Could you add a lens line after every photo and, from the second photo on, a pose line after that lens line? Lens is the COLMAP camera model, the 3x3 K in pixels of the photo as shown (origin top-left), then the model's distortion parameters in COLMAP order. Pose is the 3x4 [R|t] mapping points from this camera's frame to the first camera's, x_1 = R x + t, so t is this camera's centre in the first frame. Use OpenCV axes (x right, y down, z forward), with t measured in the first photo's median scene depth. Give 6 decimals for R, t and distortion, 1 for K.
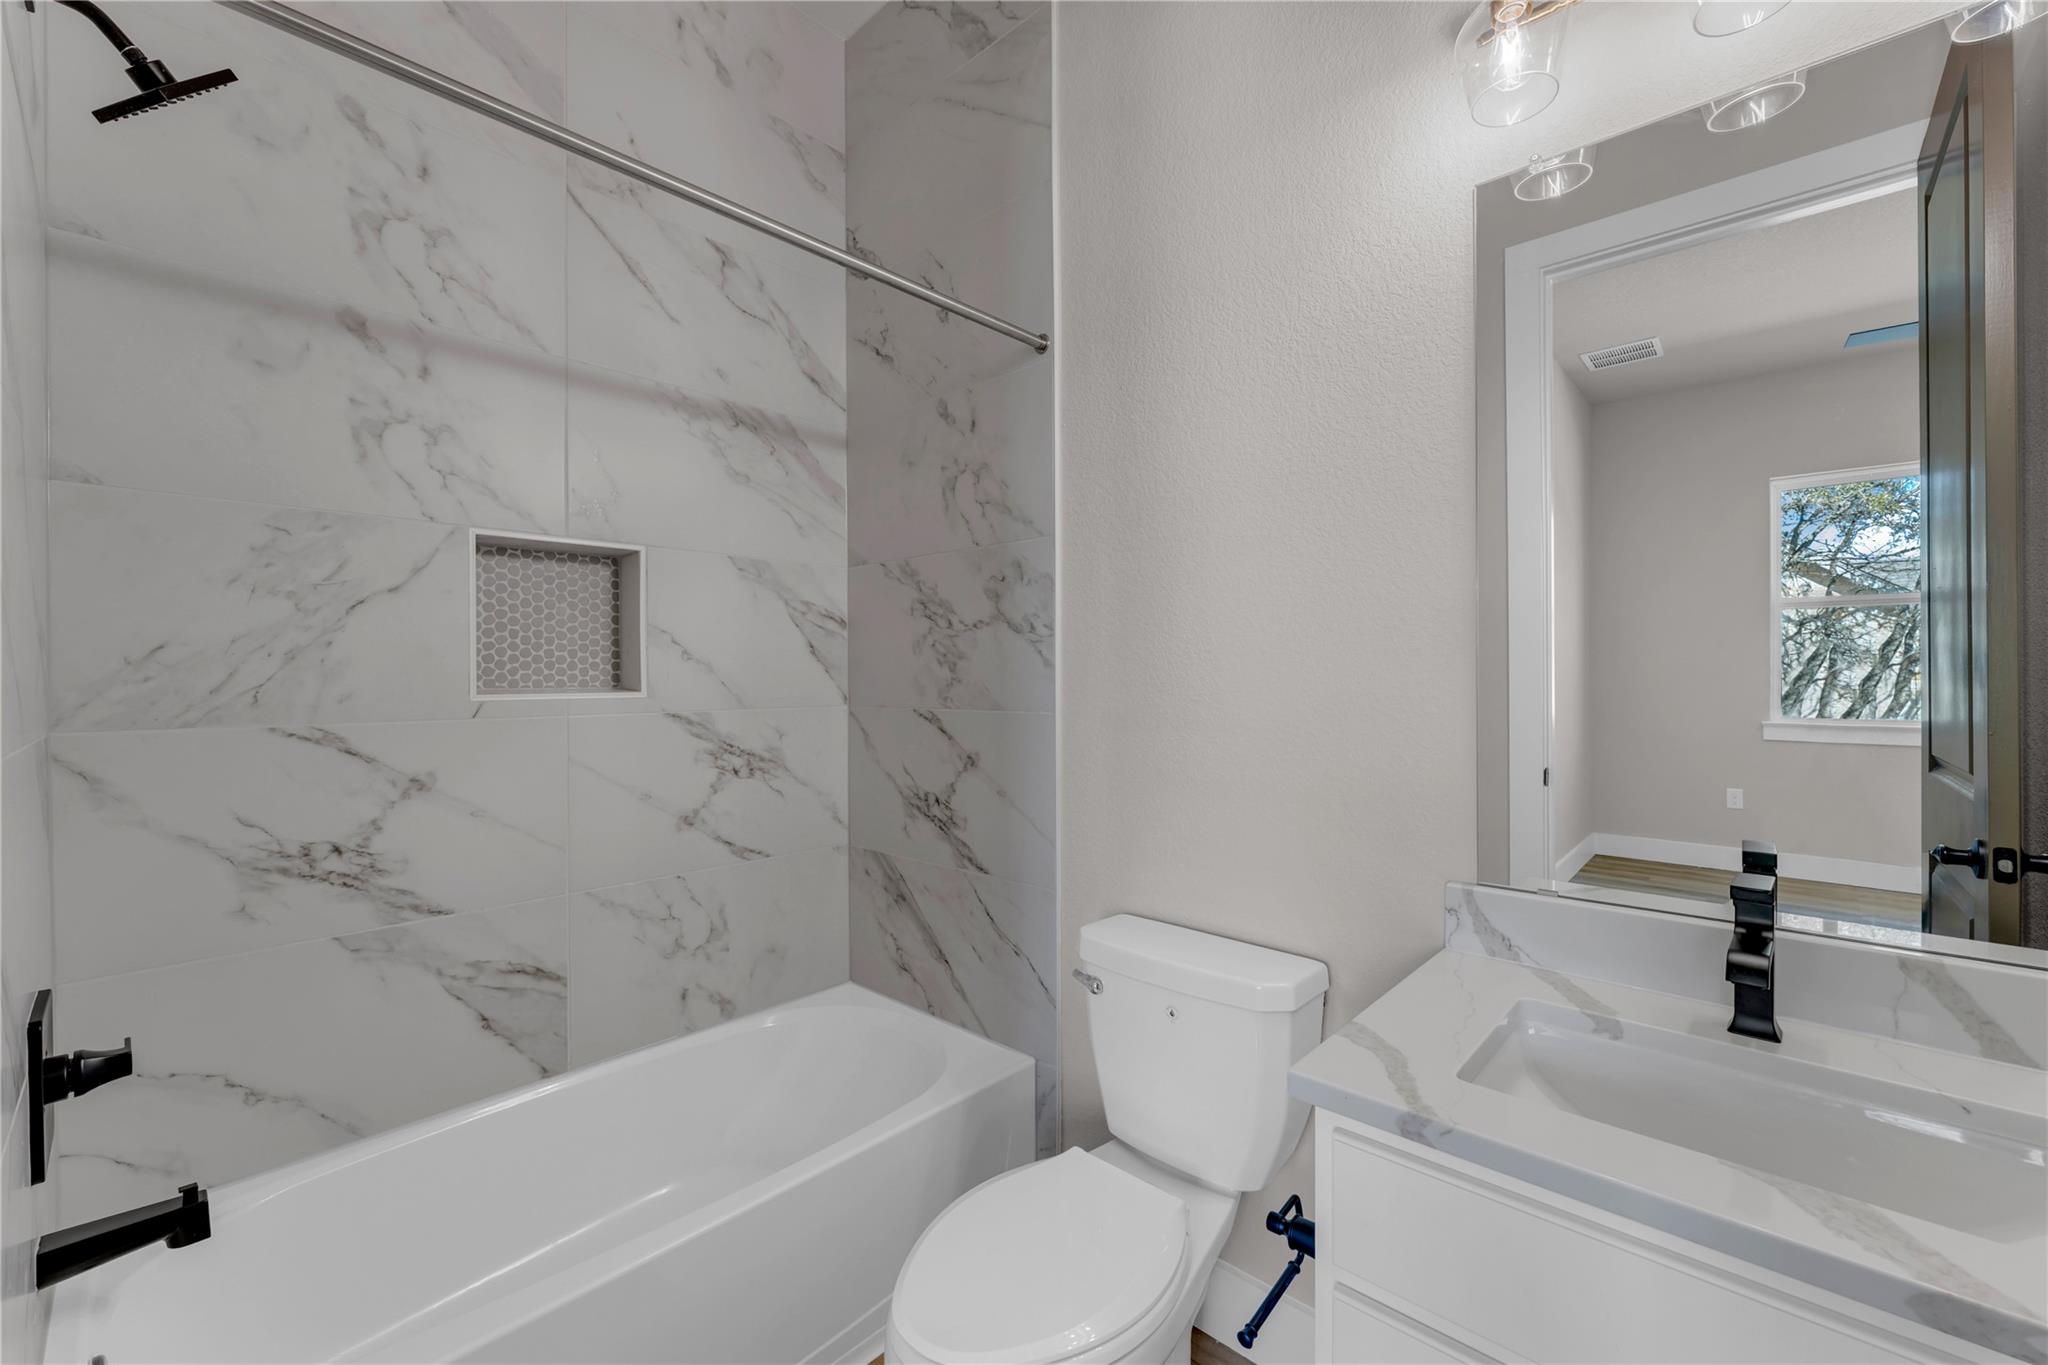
lens RADIAL K [[827.6, 0, 1020.3], [0, 827.6, 670.6], [0, 0, 1]] dist [-0.000373, 0.000045]
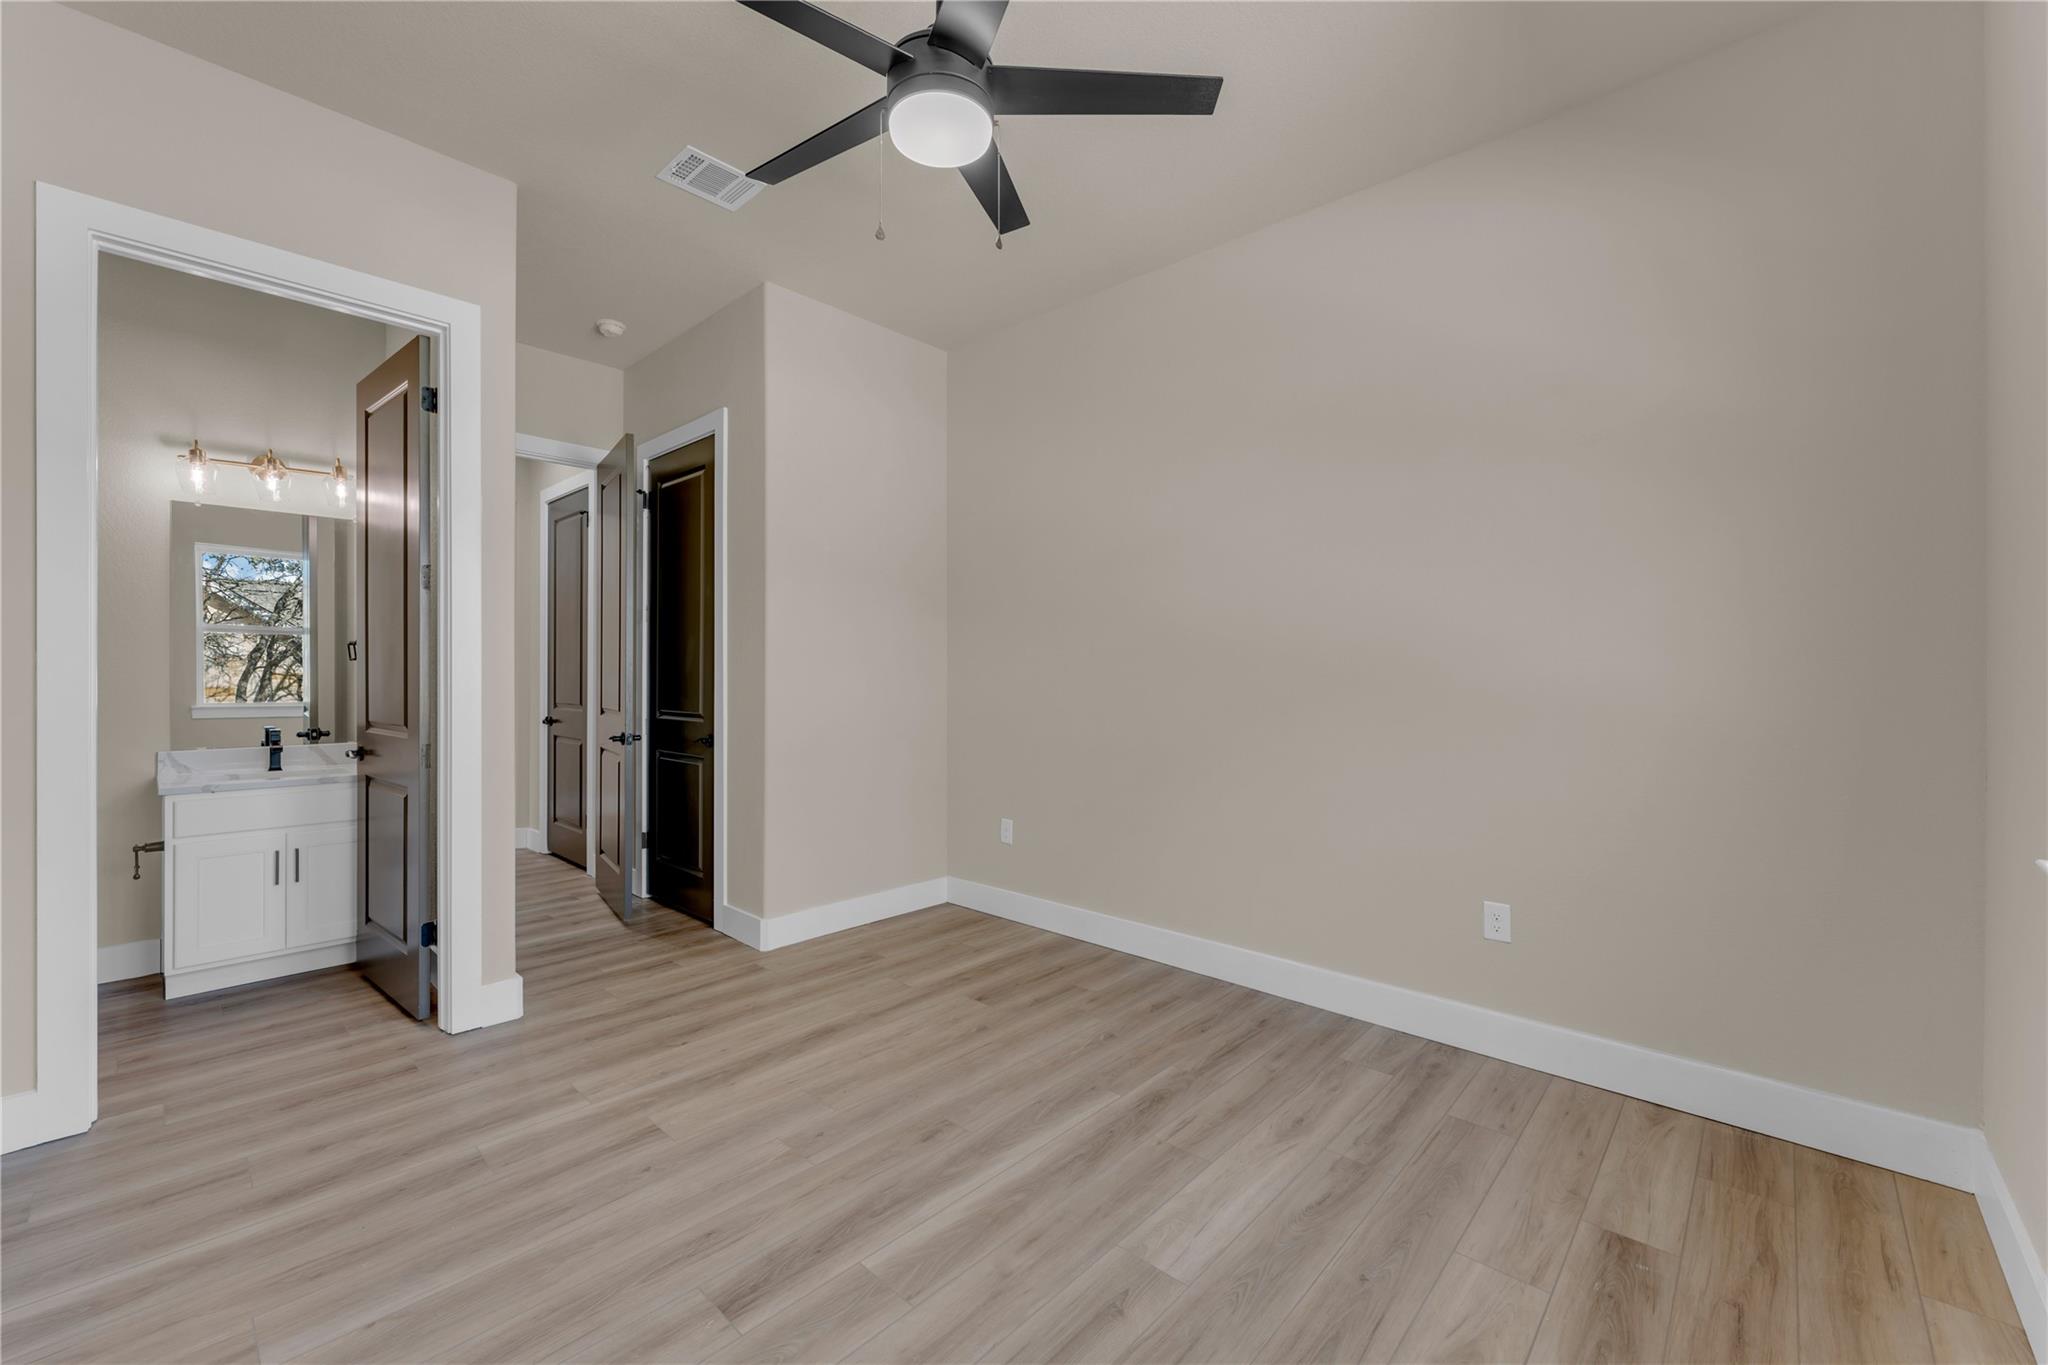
lens RADIAL K [[827.6, 0, 1023.8], [0, 827.6, 675.3], [0, 0, 1]] dist [-0.000373, 0.000045]
pose [[-0.000954, 0.000956, 0.999999, -0.320227], [-0.007782, 0.999969, -0.000964, -0.002172], [-0.999969, -0.007782, -0.000947, -0.268367]]
